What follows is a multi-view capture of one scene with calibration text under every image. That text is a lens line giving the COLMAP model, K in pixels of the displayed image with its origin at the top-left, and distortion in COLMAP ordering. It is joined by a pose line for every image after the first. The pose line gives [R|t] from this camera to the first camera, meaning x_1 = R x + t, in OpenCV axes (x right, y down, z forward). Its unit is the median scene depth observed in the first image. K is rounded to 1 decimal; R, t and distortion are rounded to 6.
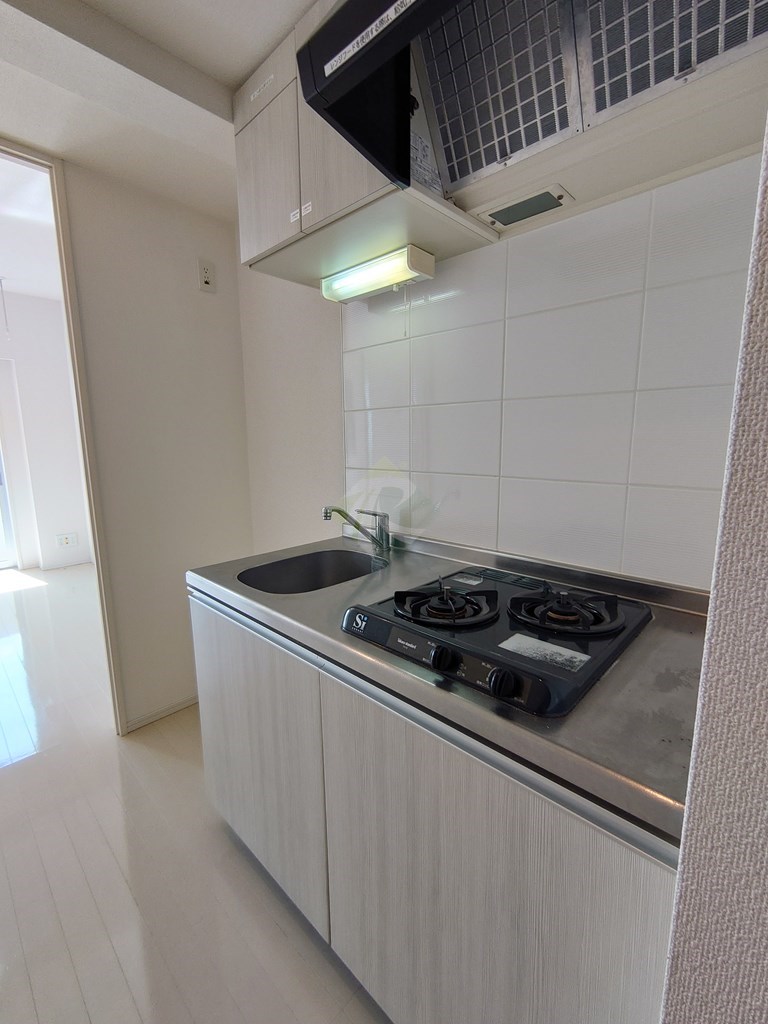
lens RADIAL K [[444.1, 0, 387.2], [0, 444.1, 512.7], [0, 0, 1]] dist [0.001490, 0.000010]
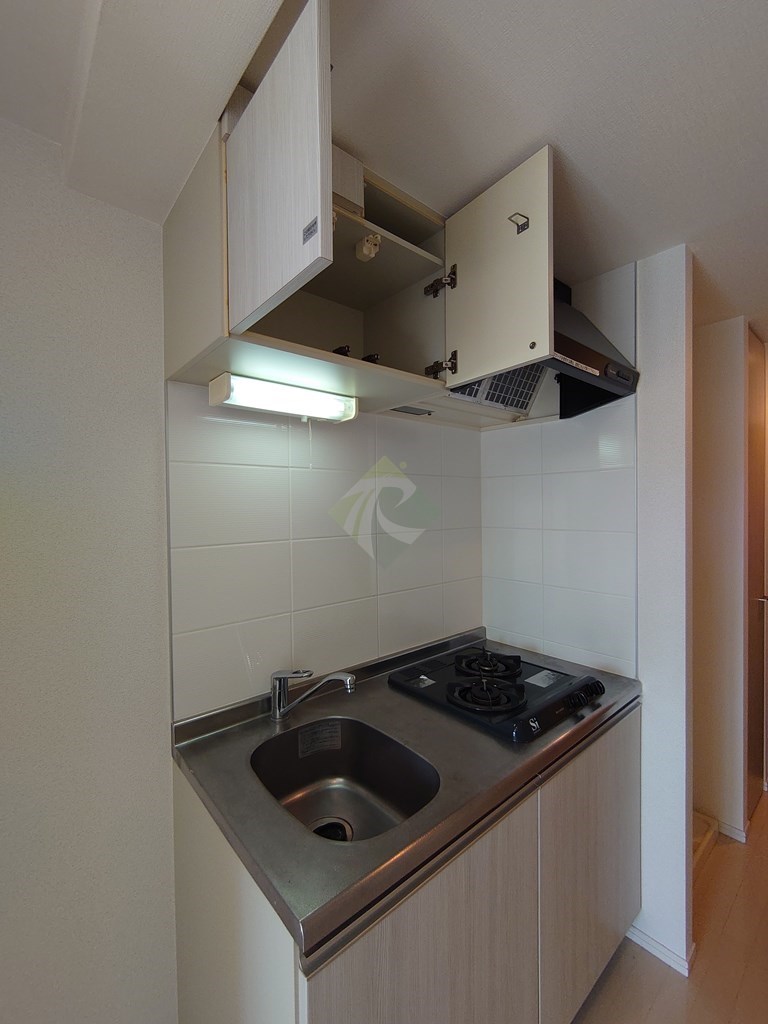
lens RADIAL K [[444.1, 0, 380.9], [0, 444.1, 512.1], [0, 0, 1]] dist [0.001490, 0.000010]
pose [[0.096102, -0.006889, 0.995348, -1.313826], [0.182453, 0.983155, -0.010812, -0.400662], [-0.978507, 0.182643, 0.095740, 1.153337]]
